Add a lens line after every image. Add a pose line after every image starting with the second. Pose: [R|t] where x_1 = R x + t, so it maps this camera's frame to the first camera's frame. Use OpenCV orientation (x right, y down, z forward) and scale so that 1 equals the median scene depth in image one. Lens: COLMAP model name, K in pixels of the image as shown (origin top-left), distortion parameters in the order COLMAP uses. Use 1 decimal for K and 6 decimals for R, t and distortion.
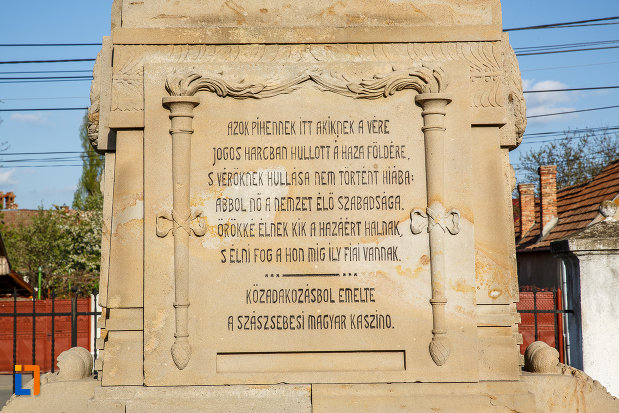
lens RADIAL K [[1166.7, 0, 309.5], [0, 1166.7, 206.5], [0, 0, 1]] dist [0.189448, -0.039149]
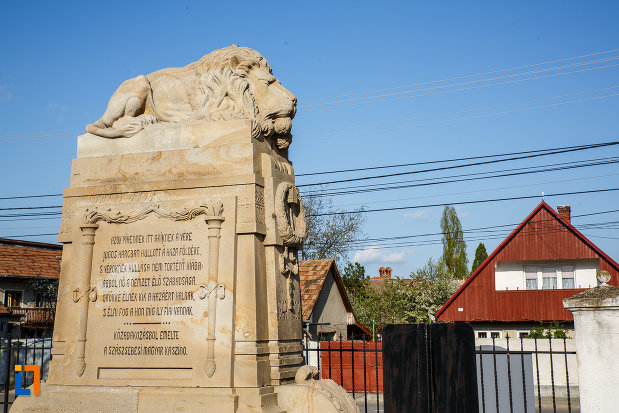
lens RADIAL K [[849.7, 0, 309.5], [0, 849.7, 206.5], [0, 0, 1]] dist [0.070181, 0.002532]
pose [[0.930497, -0.047264, -0.363238, 0.692357], [0.017717, 0.996287, -0.084249, -0.003531], [0.365871, 0.071958, 0.927880, -0.104515]]
